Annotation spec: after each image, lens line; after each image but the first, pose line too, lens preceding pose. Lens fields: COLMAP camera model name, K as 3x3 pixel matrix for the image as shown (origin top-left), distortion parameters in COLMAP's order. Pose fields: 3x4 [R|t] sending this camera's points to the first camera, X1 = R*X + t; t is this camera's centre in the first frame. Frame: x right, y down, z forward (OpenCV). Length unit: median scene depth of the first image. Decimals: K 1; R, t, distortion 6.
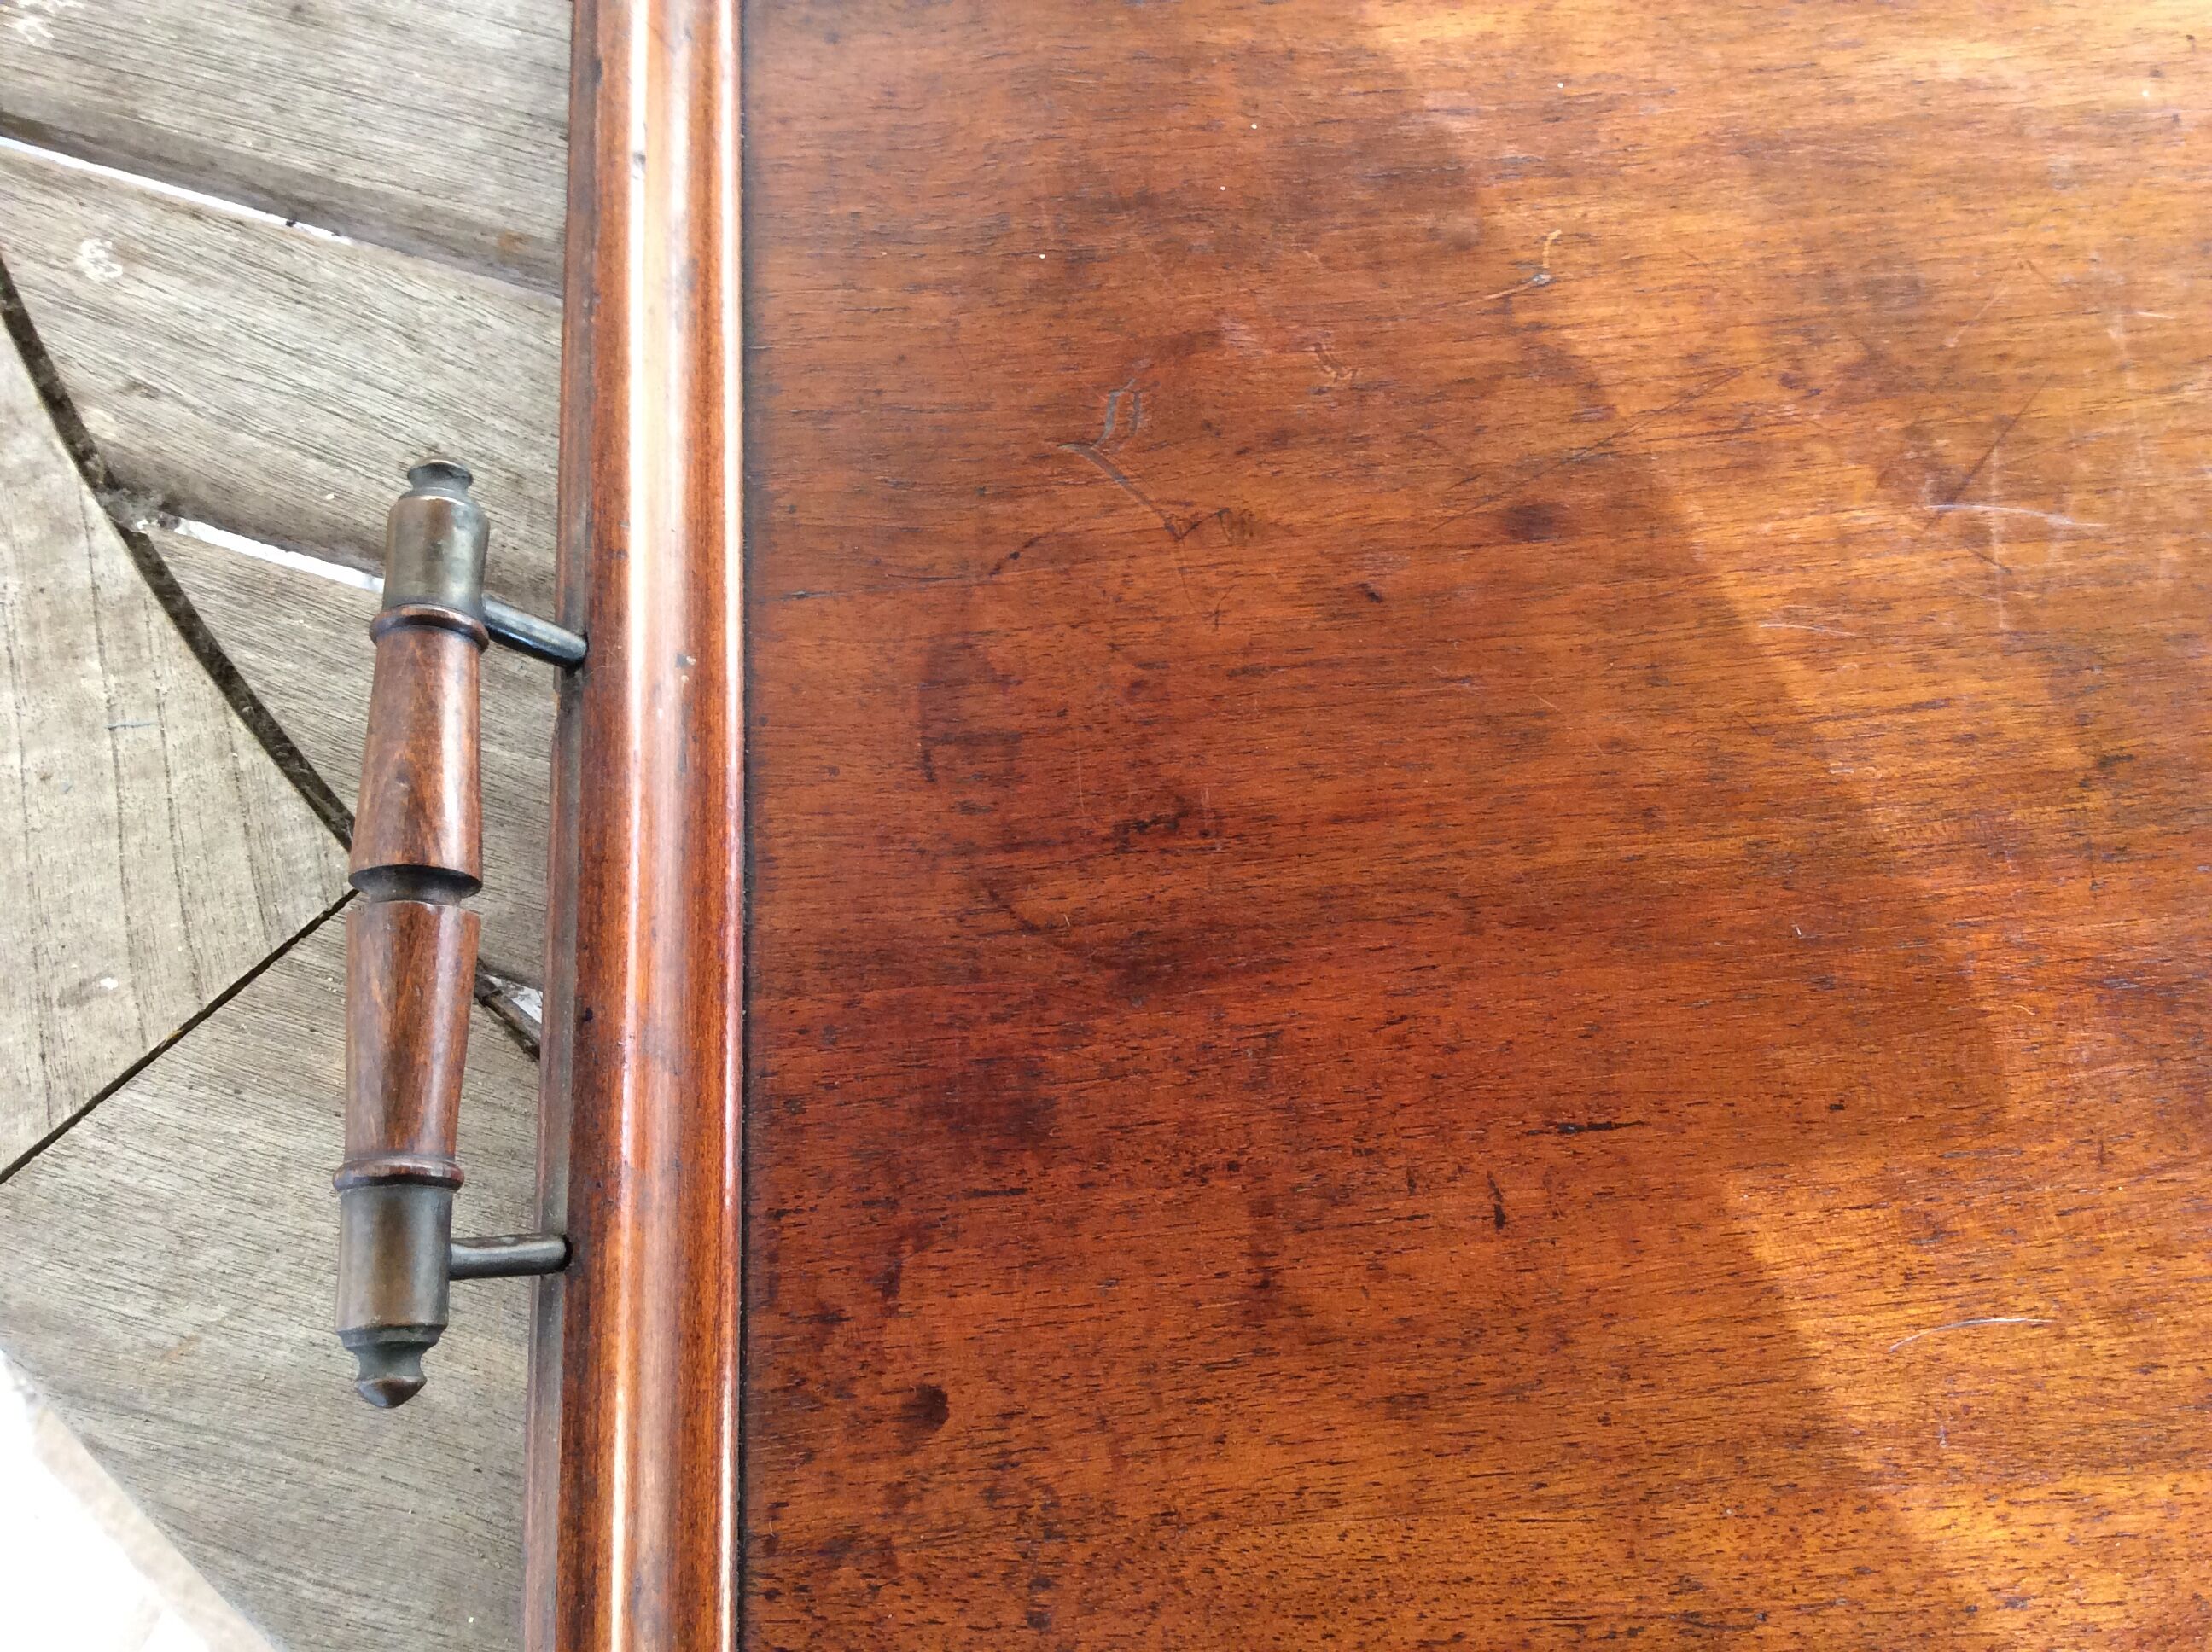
lens RADIAL K [[2030.8, 0, 1110.1], [0, 2030.8, 829.7], [0, 0, 1]] dist [0.133611, -0.304611]
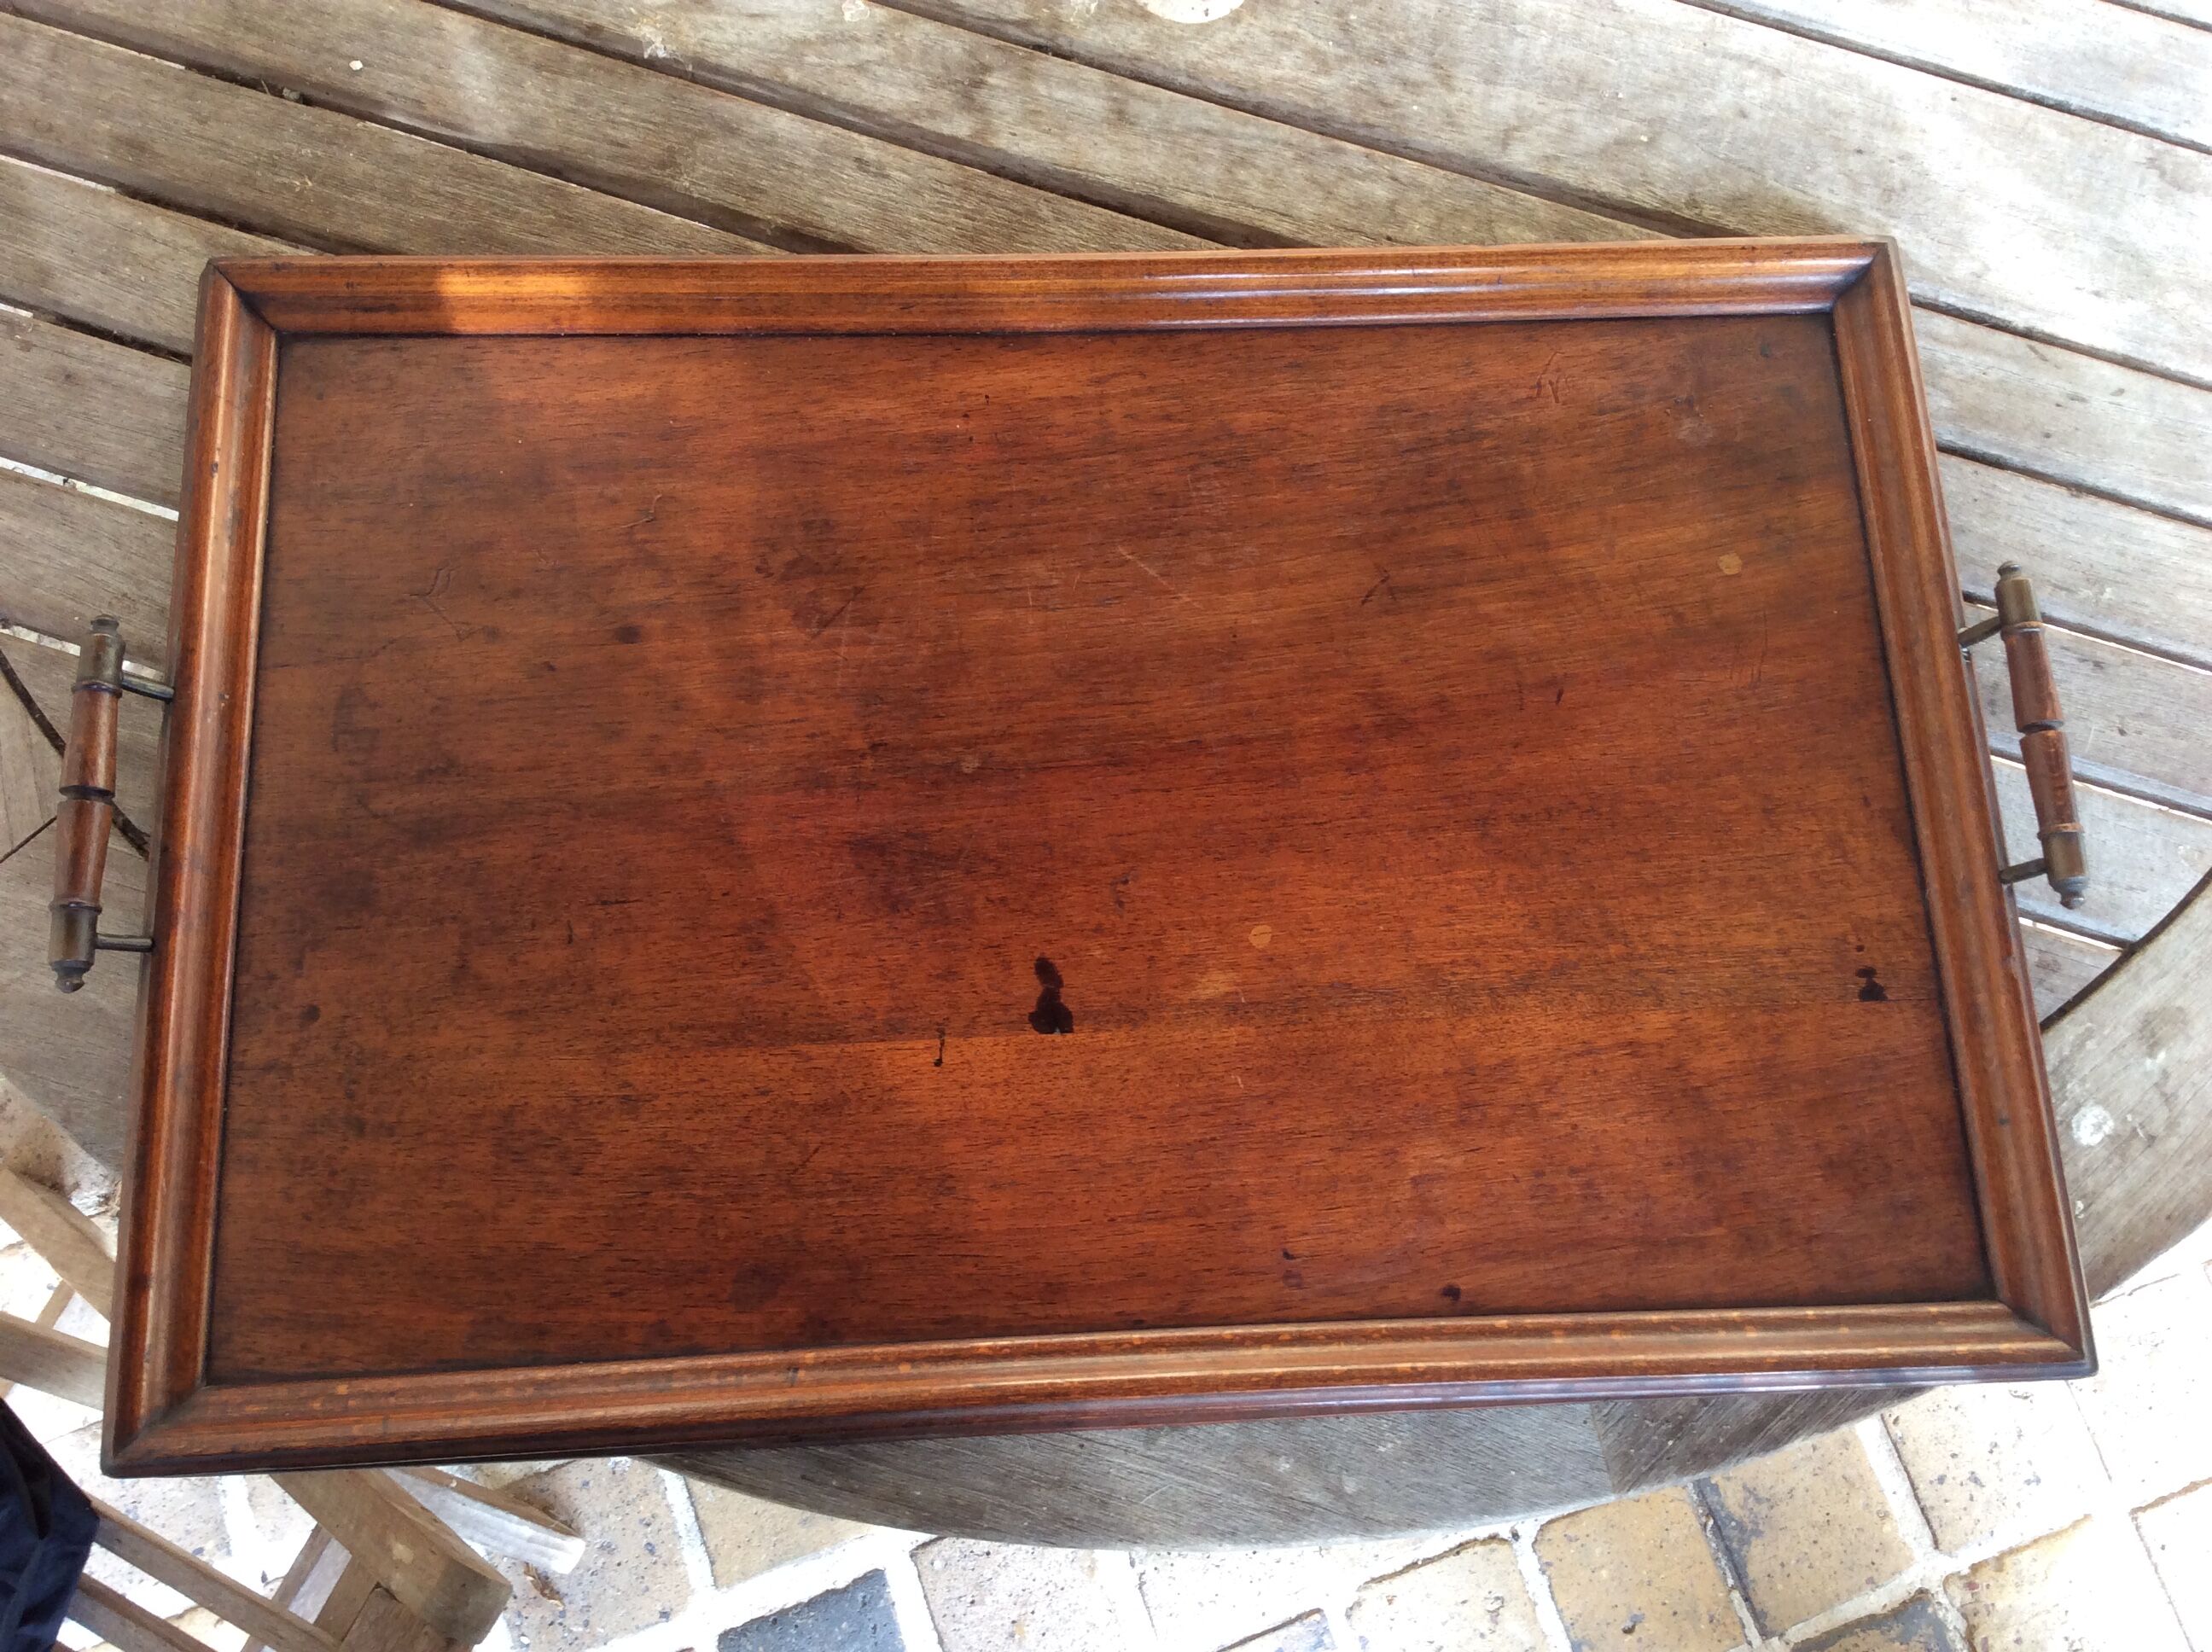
lens RADIAL K [[2030.8, 0, 1110.1], [0, 2030.8, 829.7], [0, 0, 1]] dist [0.133611, -0.304611]
pose [[0.999964, 0.006689, 0.005306, 0.729457], [-0.006834, 0.999594, 0.027676, -0.005070], [-0.005119, -0.027712, 0.999603, -1.233494]]
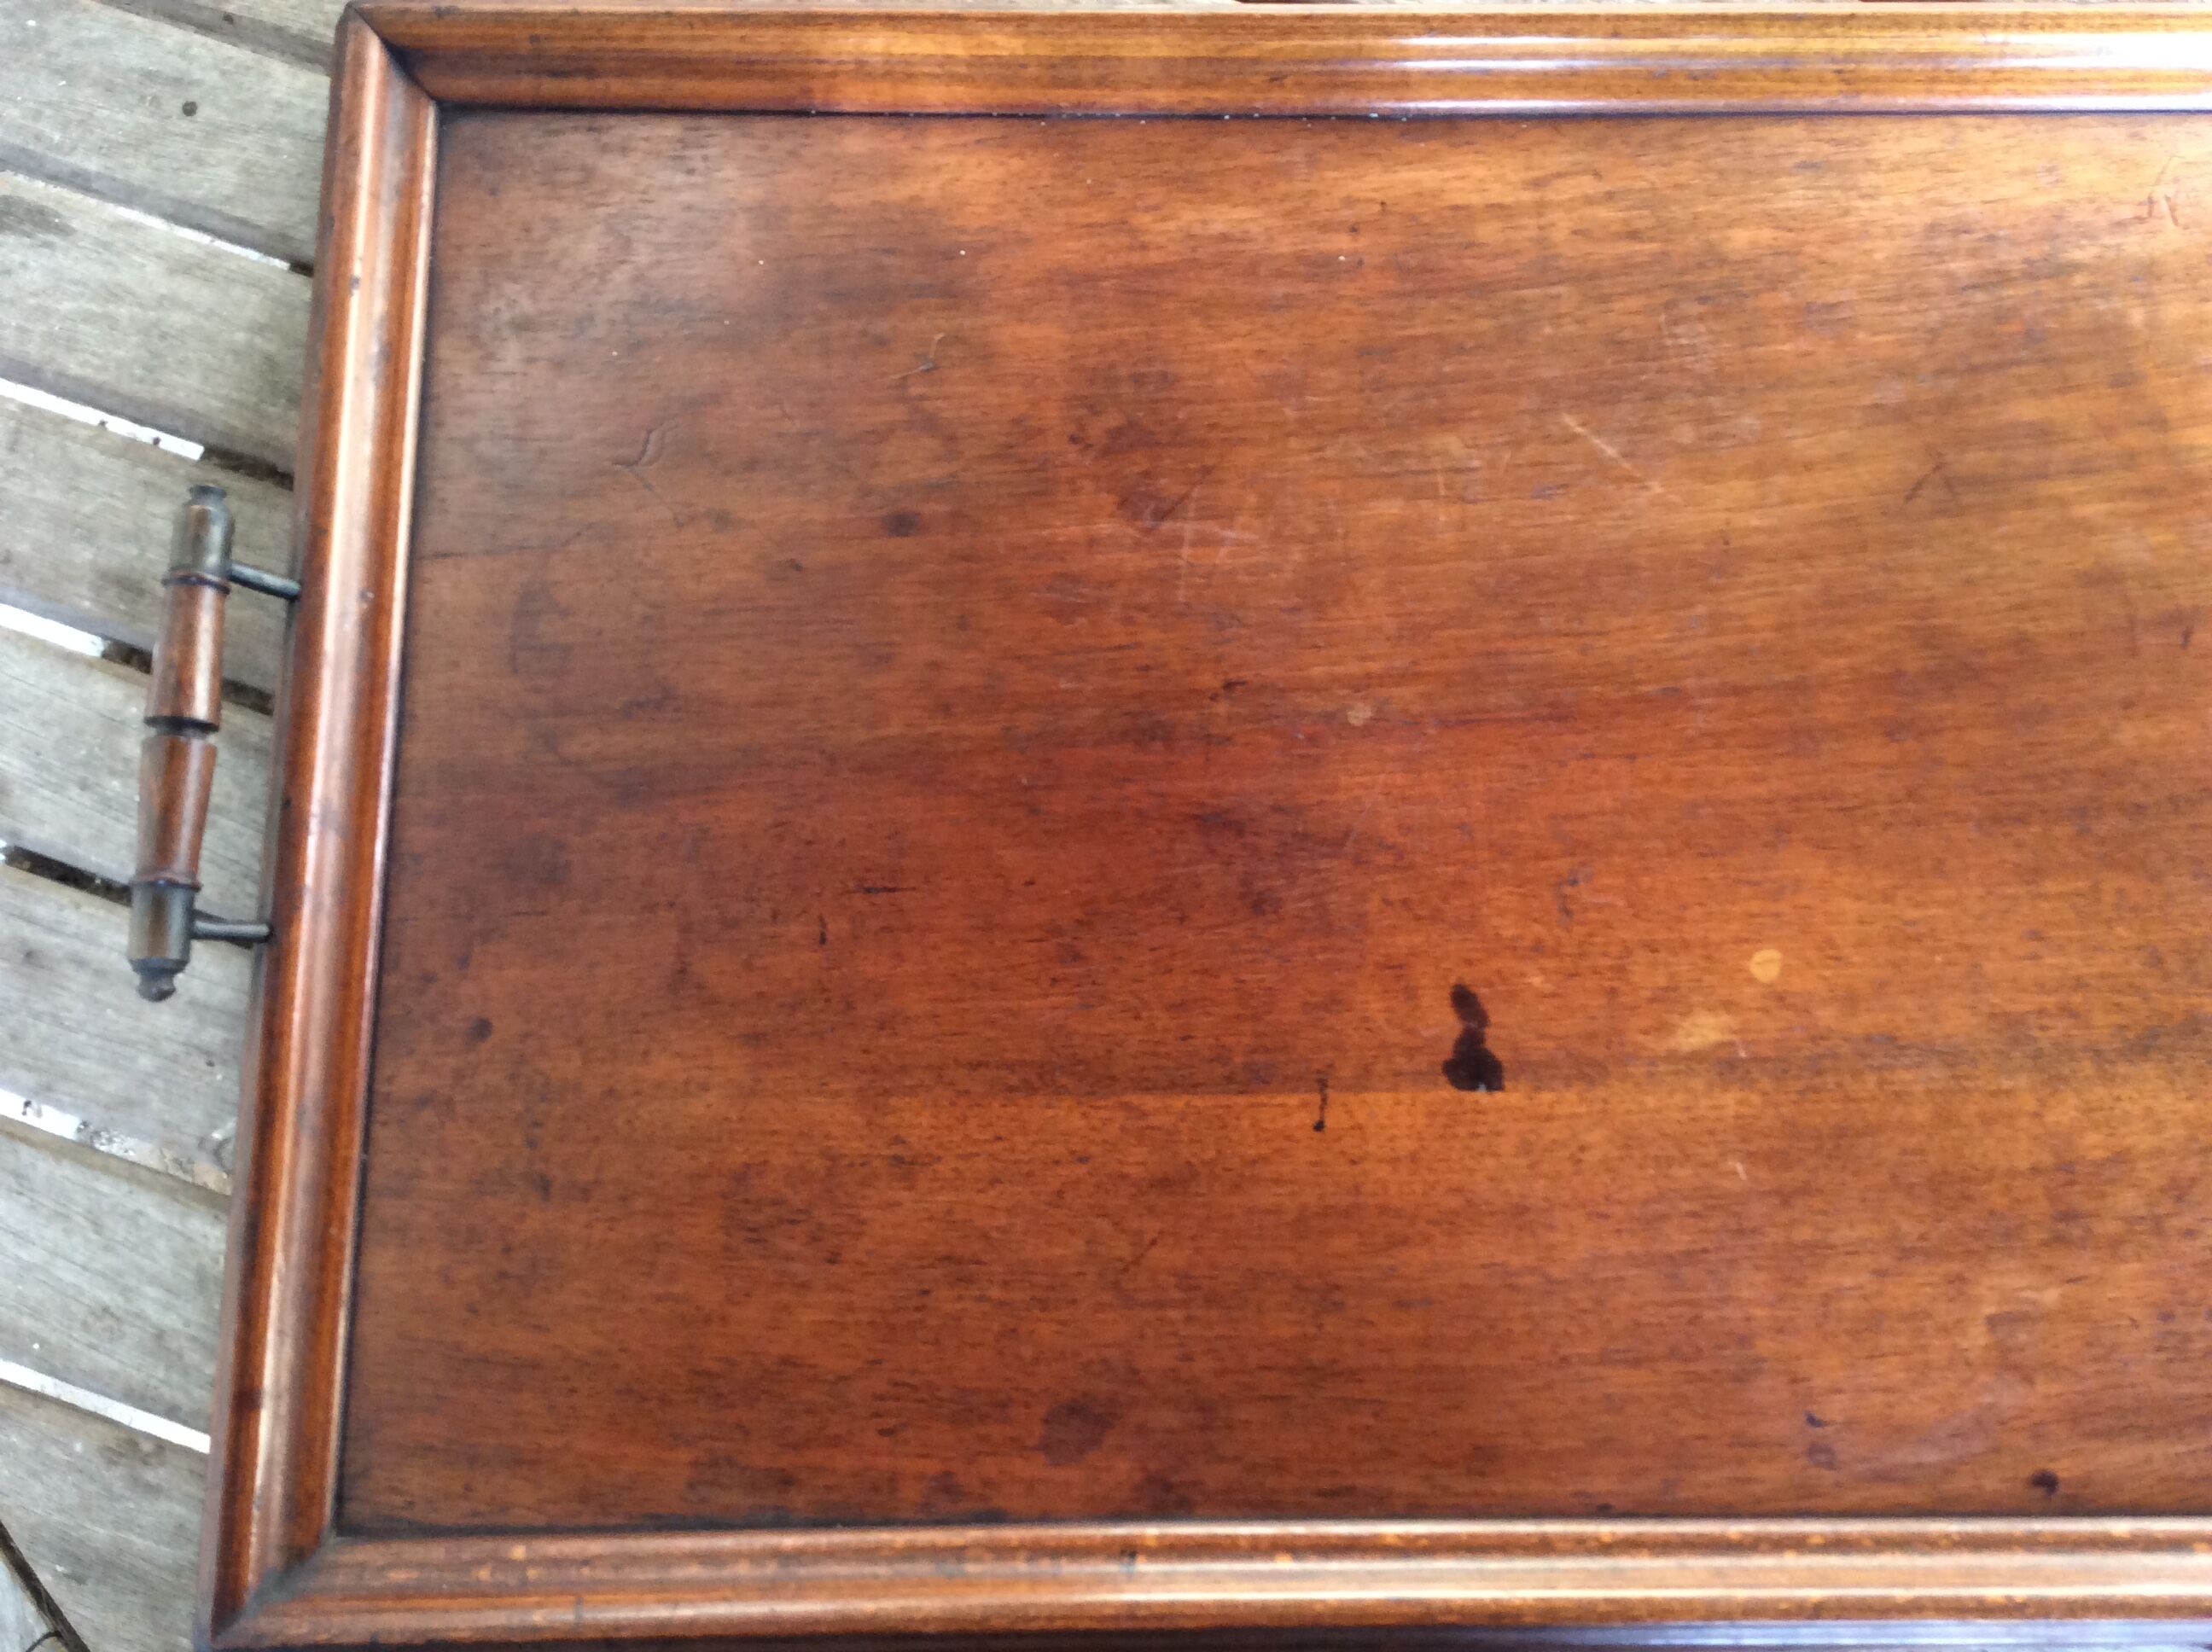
lens RADIAL K [[2036.0, 0, 1110.9], [0, 2036.0, 829.8], [0, 0, 1]] dist [0.140182, -0.296043]
pose [[0.998251, 0.037455, -0.045738, 0.467242], [-0.033408, 0.995713, 0.086258, -0.055374], [0.048772, -0.084579, 0.995222, -0.647622]]
